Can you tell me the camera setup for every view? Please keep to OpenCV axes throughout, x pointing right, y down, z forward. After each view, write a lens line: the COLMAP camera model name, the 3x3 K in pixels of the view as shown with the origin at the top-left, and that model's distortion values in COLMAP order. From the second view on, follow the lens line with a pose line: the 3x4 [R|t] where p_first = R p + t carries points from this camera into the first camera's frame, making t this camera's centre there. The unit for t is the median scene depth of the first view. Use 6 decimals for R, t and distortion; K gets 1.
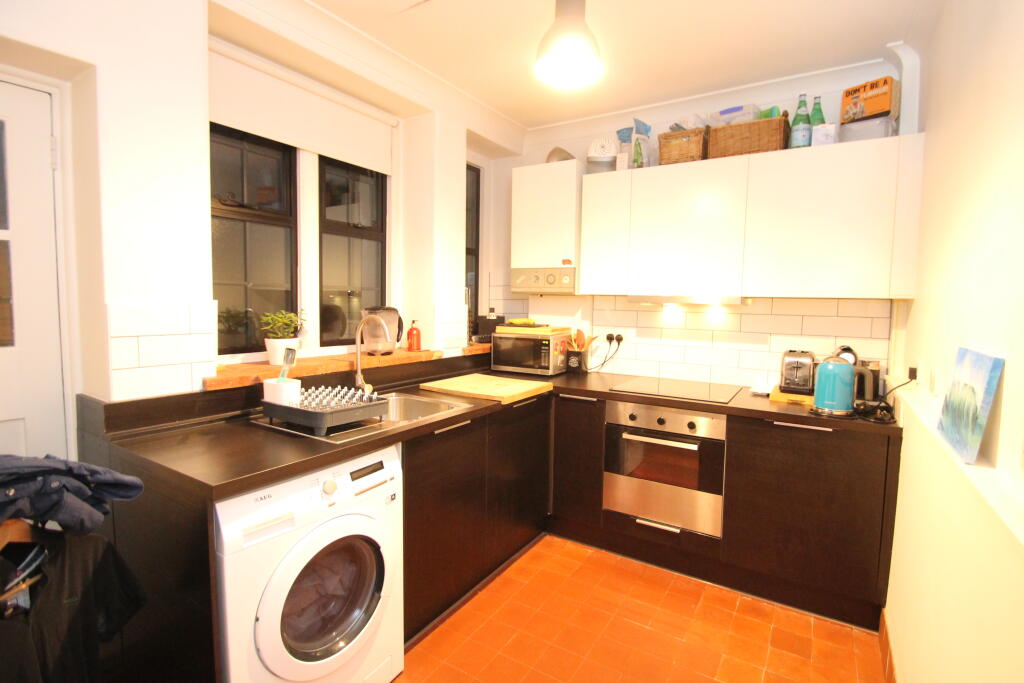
lens RADIAL K [[476.8, 0, 536.6], [0, 476.8, 340.1], [0, 0, 1]] dist [0.001832, -0.016455]
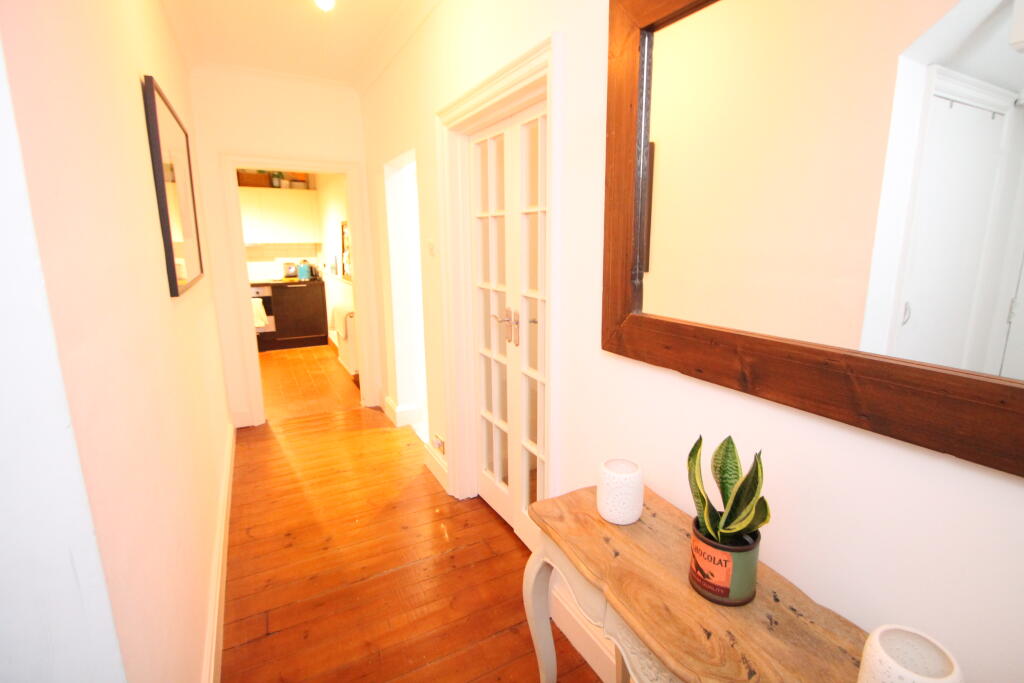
lens RADIAL K [[476.8, 0, 536.6], [0, 476.8, 340.1], [0, 0, 1]] dist [0.001832, -0.016455]
pose [[0.476440, -0.199065, 0.856375, -1.275403], [0.078073, 0.979762, 0.184311, 0.067180], [-0.875734, -0.020953, 0.482339, -1.675461]]
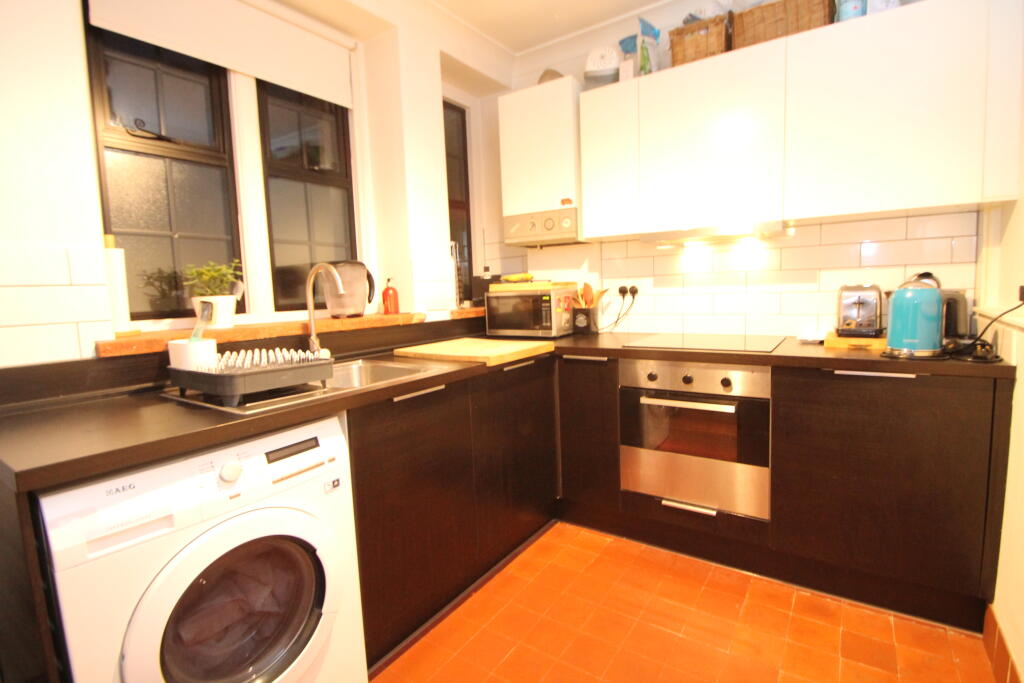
lens RADIAL K [[476.8, 0, 536.6], [0, 476.8, 340.1], [0, 0, 1]] dist [0.001832, -0.016455]
pose [[0.997732, -0.049036, -0.046122, 0.047299], [0.050424, 0.998294, 0.029427, 0.067424], [0.044600, -0.031686, 0.998502, 0.186518]]
